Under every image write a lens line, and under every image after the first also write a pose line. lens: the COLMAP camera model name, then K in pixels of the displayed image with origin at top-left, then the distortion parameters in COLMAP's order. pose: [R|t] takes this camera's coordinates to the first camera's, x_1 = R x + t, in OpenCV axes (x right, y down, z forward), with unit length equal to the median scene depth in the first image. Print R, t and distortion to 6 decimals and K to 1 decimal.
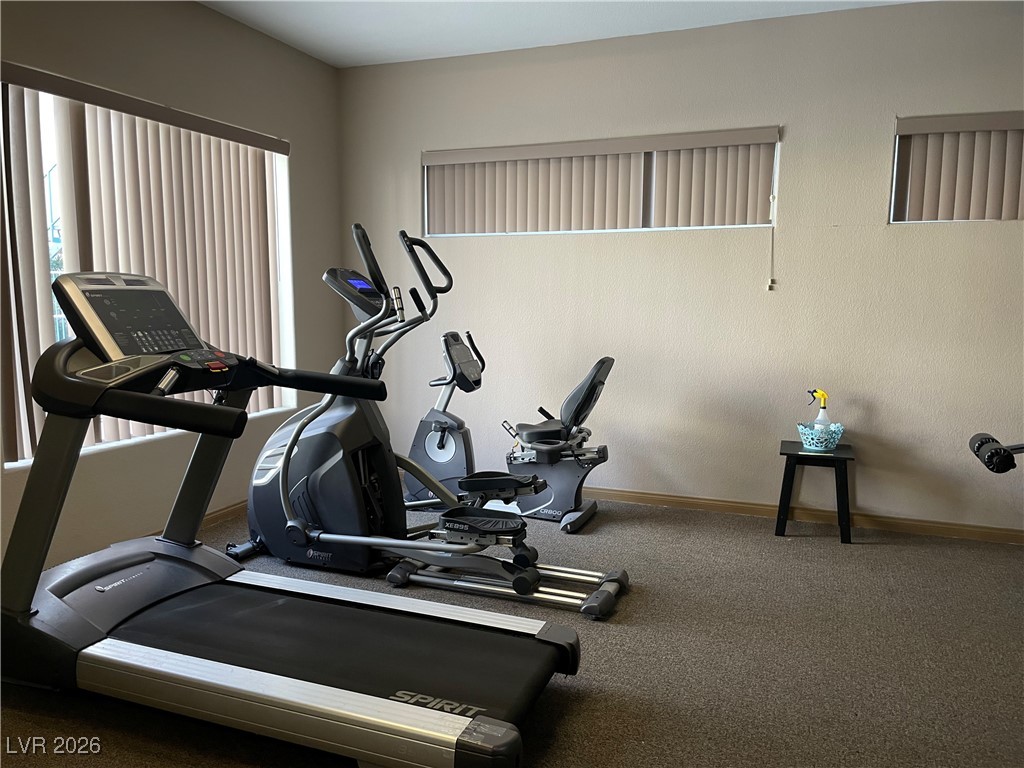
lens RADIAL K [[773.2, 0, 512.0], [0, 773.2, 403.9], [0, 0, 1]] dist [0.094212, -0.120069]
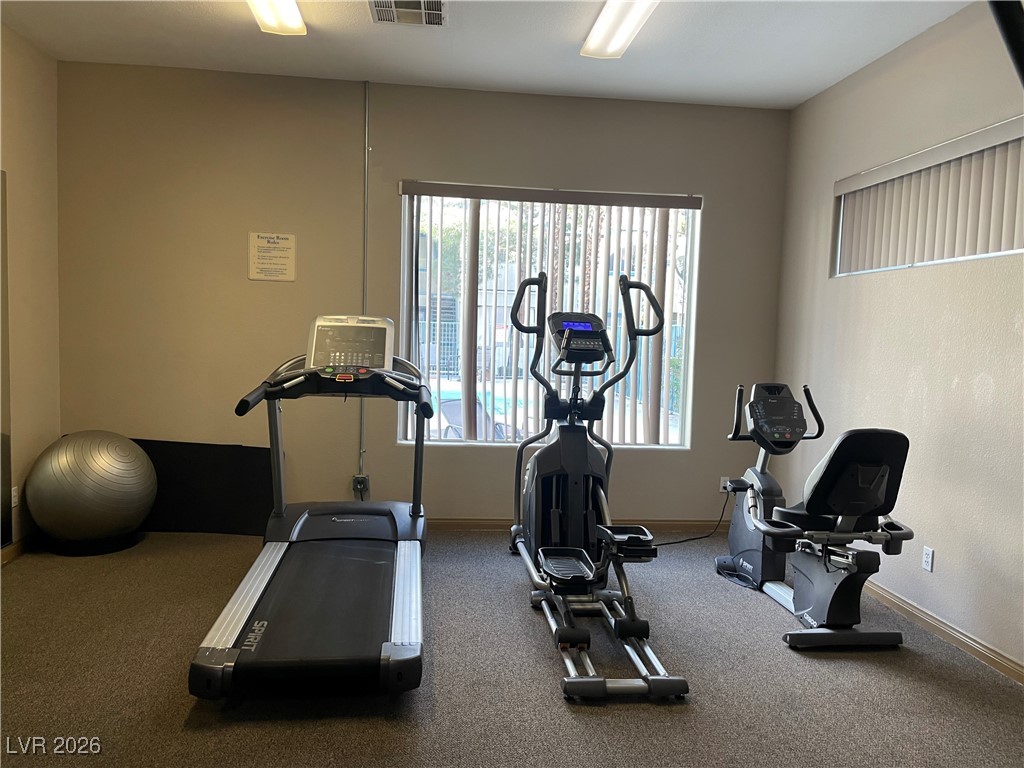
lens RADIAL K [[773.2, 0, 512.0], [0, 773.2, 403.9], [0, 0, 1]] dist [0.094212, -0.120069]
pose [[0.461132, 0.086919, -0.883064, 0.549455], [-0.151499, 0.988290, 0.018164, -0.039590], [0.874303, 0.125408, 0.468901, 0.321463]]
